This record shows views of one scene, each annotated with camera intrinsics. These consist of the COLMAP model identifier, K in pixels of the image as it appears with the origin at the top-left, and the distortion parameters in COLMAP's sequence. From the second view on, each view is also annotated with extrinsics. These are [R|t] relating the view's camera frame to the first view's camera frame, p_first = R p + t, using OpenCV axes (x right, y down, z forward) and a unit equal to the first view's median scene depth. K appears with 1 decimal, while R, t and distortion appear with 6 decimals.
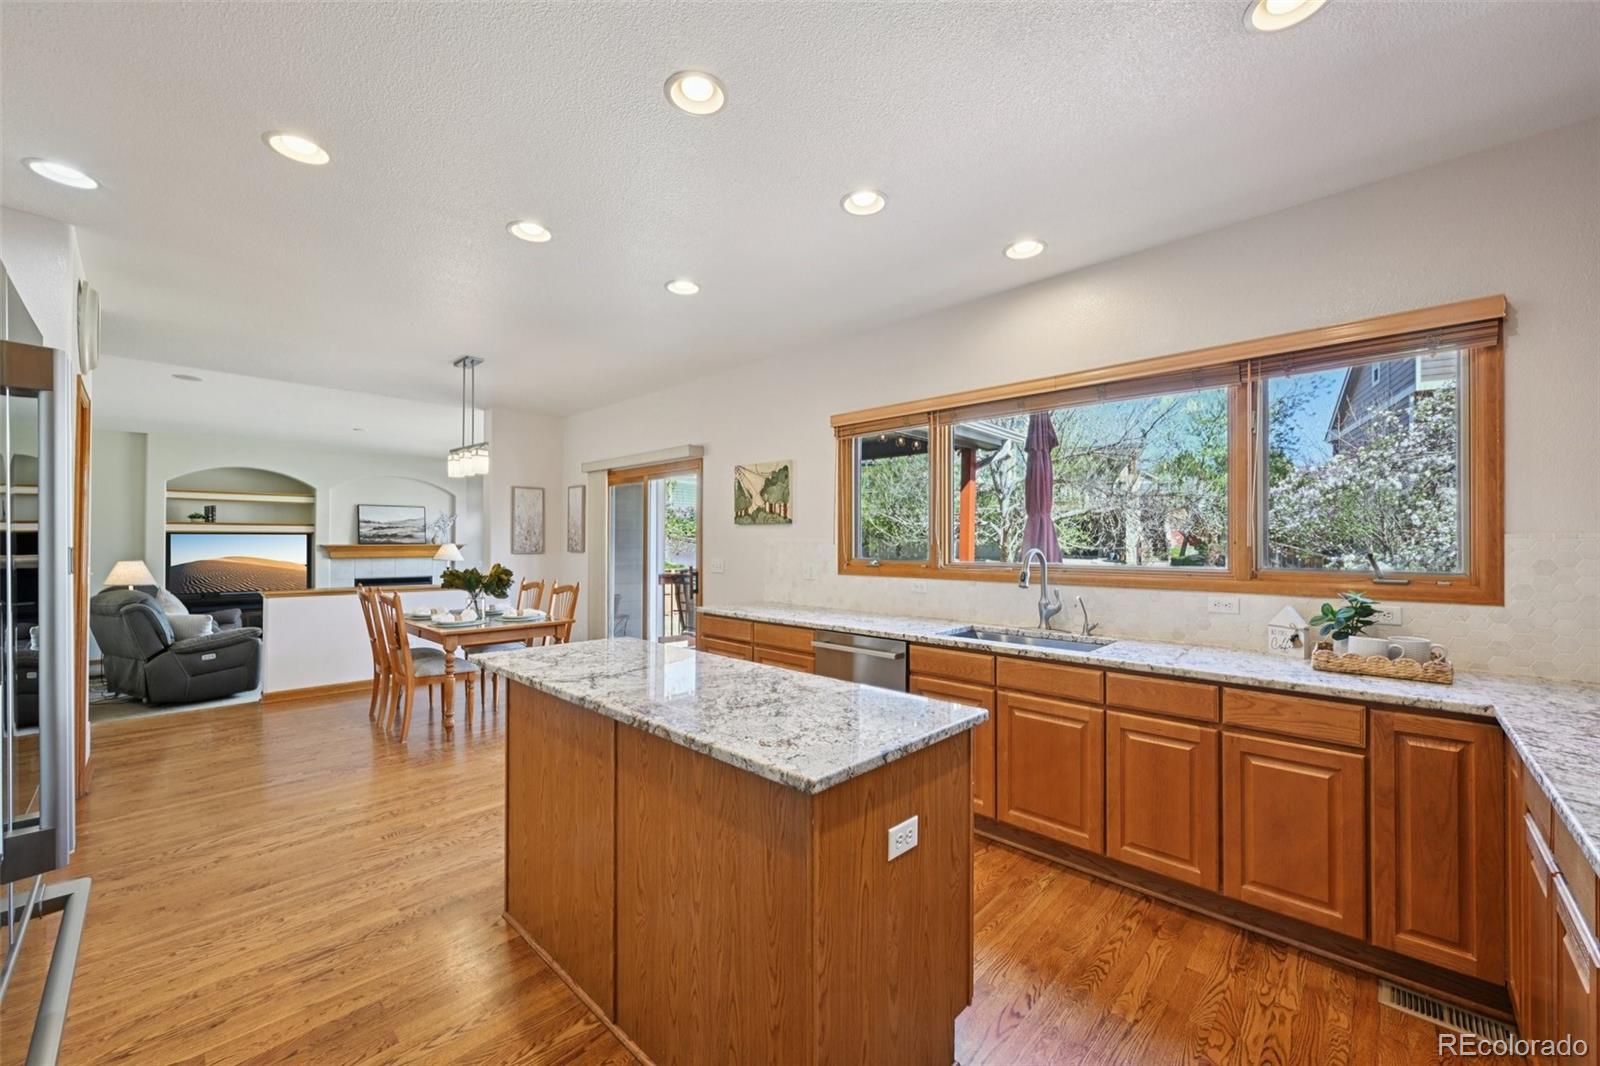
lens RADIAL K [[619.6, 0, 800.0], [0, 619.6, 533.0], [0, 0, 1]] dist [0.001041, 0.000090]
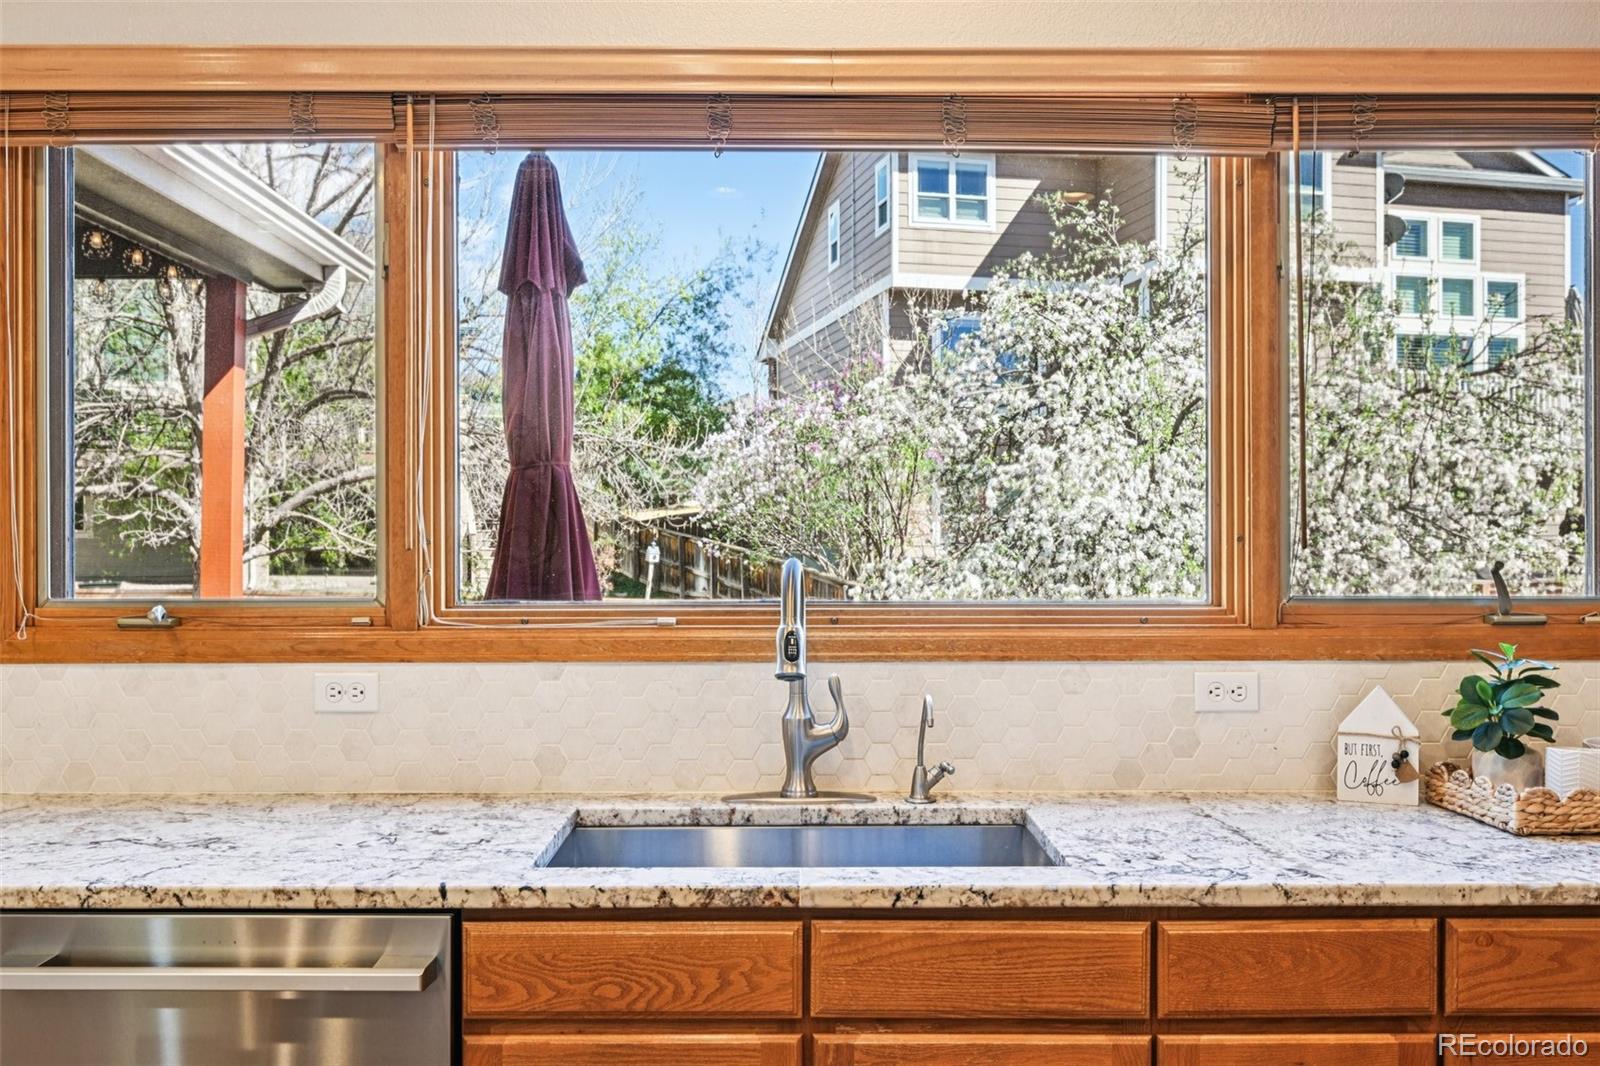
lens RADIAL K [[1410.2, 0, 800.0], [0, 1410.2, 533.0], [0, 0, 1]] dist [-0.009374, 0.004097]
pose [[0.720109, 0.000959, 0.693861, -0.158465], [-0.008379, 0.999938, 0.007314, 0.007876], [-0.693811, -0.011081, 0.720072, 0.524403]]
